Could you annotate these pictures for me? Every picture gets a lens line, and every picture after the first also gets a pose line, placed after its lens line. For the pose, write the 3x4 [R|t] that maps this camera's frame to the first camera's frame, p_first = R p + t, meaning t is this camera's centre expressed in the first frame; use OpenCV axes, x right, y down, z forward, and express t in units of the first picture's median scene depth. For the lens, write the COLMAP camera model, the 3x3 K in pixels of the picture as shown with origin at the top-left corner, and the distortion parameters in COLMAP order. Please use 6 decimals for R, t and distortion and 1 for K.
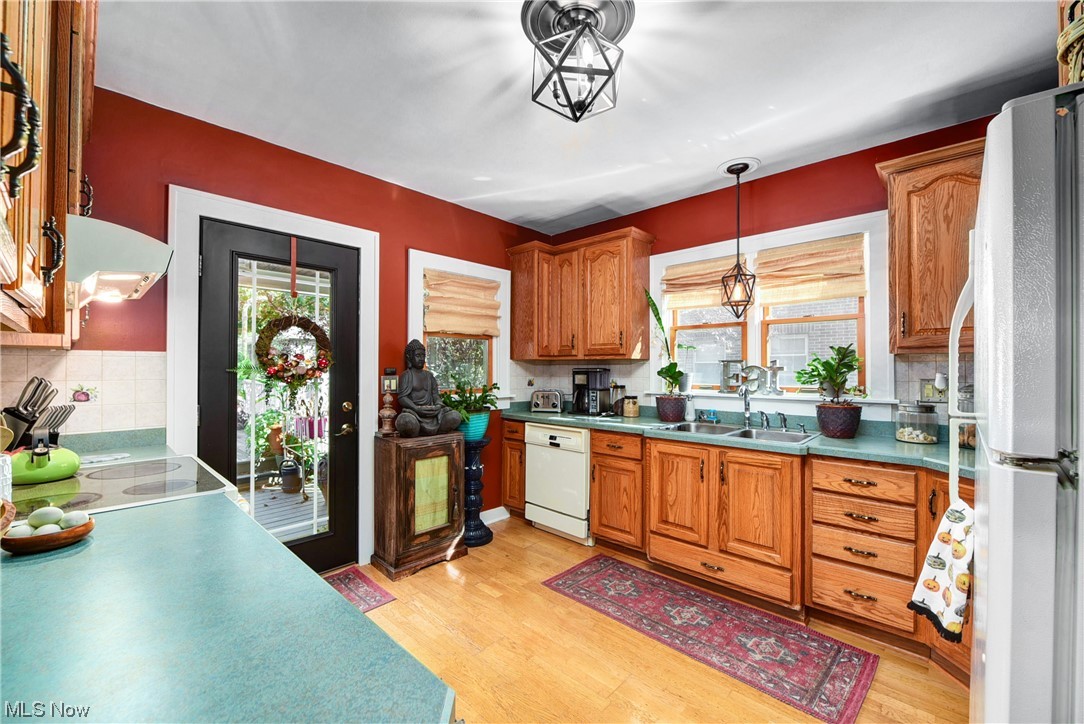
lens RADIAL K [[434.7, 0, 543.6], [0, 434.7, 365.9], [0, 0, 1]] dist [-0.010770, -0.000181]
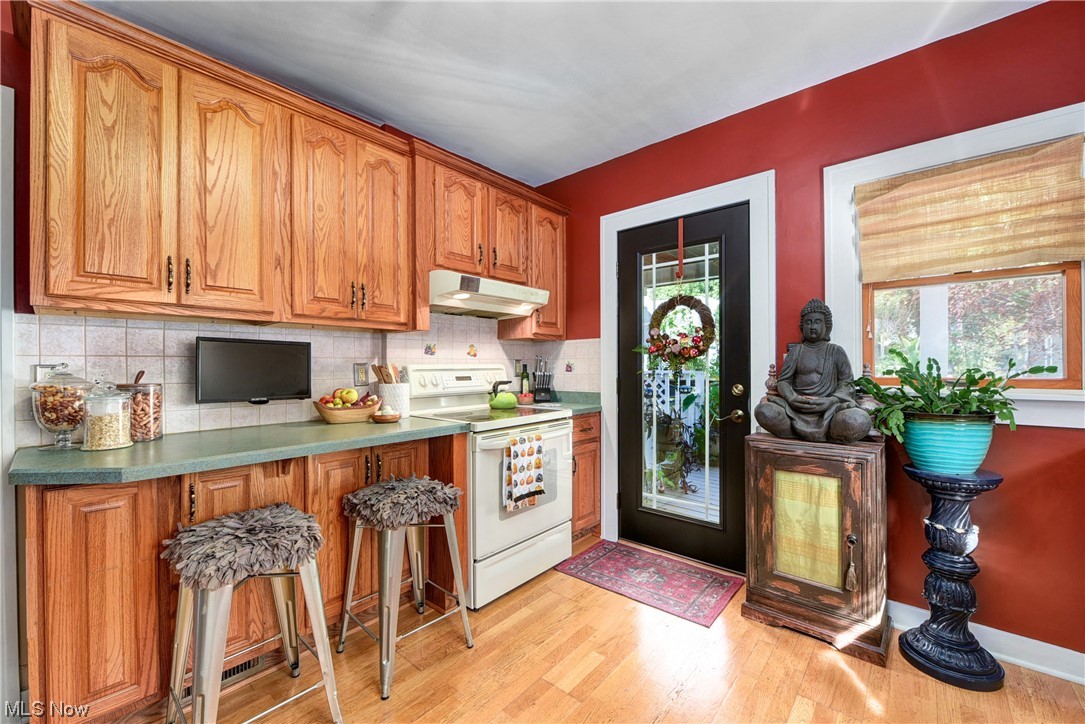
lens RADIAL K [[435.1, 0, 544.1], [0, 435.1, 365.9], [0, 0, 1]] dist [-0.010770, -0.000181]
pose [[0.037306, -0.002132, -0.999302, 0.394543], [0.010042, 0.999948, -0.001758, 0.043170], [0.999253, -0.009970, 0.037325, 0.581828]]
